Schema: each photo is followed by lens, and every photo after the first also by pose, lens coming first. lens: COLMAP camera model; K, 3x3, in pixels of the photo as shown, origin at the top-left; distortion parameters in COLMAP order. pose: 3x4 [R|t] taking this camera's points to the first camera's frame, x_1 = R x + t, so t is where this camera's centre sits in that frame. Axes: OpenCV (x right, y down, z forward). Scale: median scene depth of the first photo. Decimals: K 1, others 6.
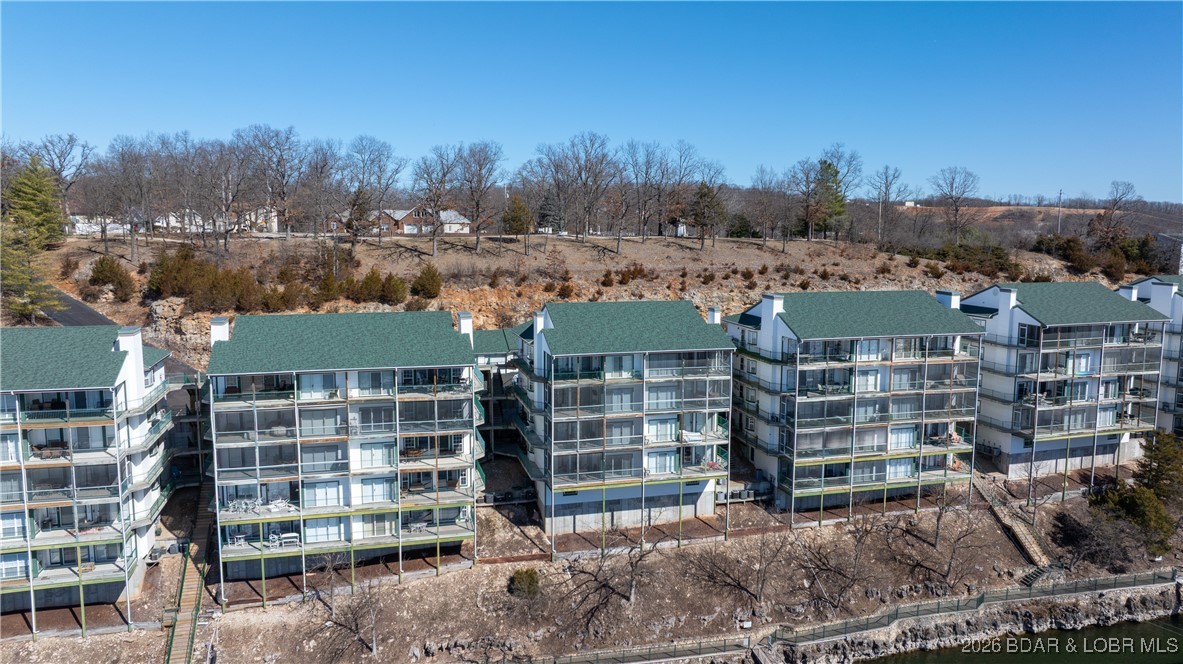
lens RADIAL K [[833.2, 0, 597.4], [0, 833.2, 328.4], [0, 0, 1]] dist [-0.028273, 0.002014]
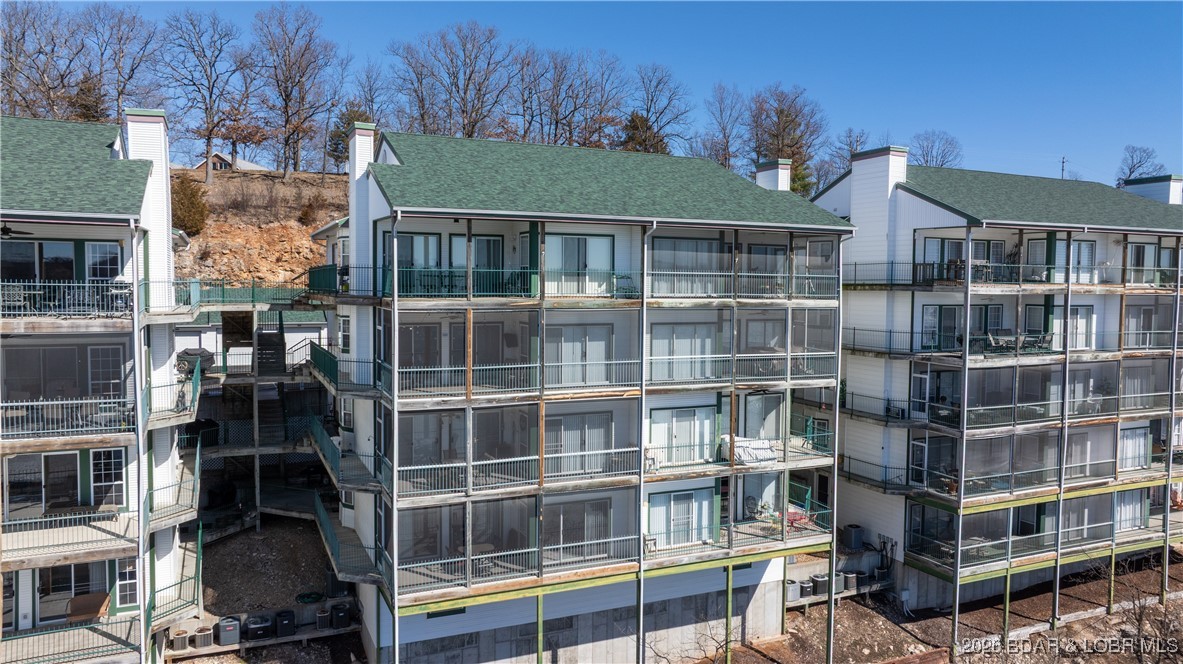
lens RADIAL K [[833.2, 0, 597.4], [0, 833.2, 328.4], [0, 0, 1]] dist [-0.028273, 0.002014]
pose [[0.987673, -0.003562, 0.156489, -0.022942], [0.014627, 0.997467, -0.069612, 0.095800], [-0.155845, 0.071043, 0.985223, 0.595420]]
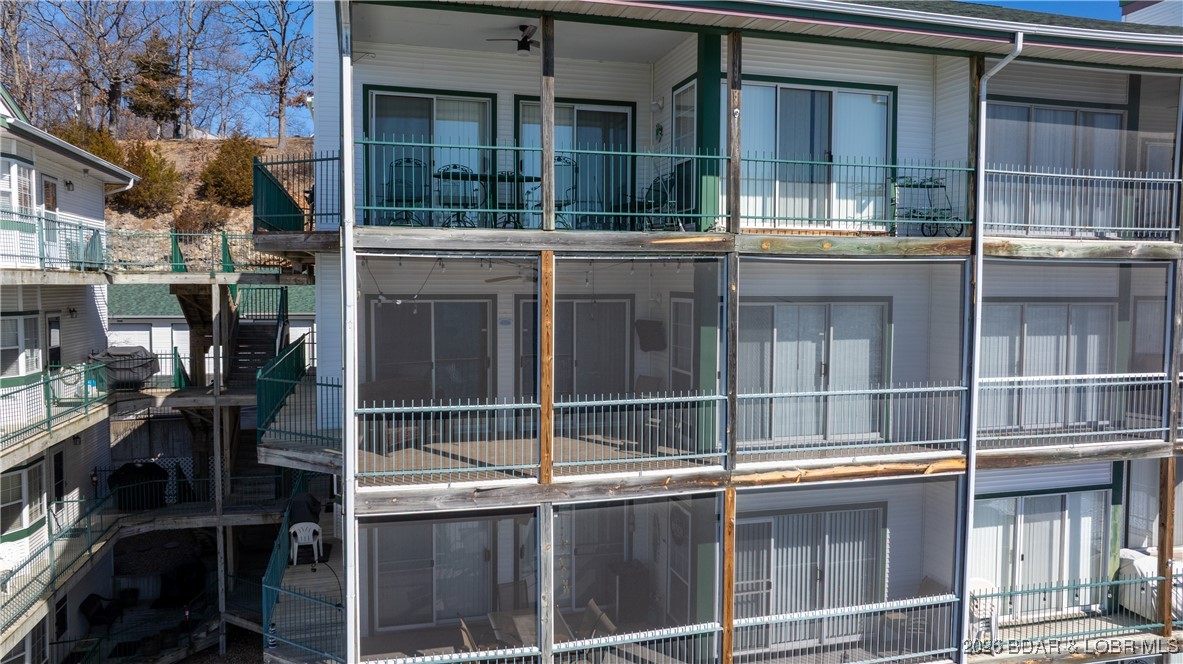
lens RADIAL K [[833.2, 0, 597.4], [0, 833.2, 328.4], [0, 0, 1]] dist [-0.028273, 0.002014]
pose [[0.999995, 0.001177, 0.002893, -0.014095], [-0.000971, 0.997537, -0.070133, 0.084946], [-0.002969, 0.070130, 0.997533, 0.801474]]
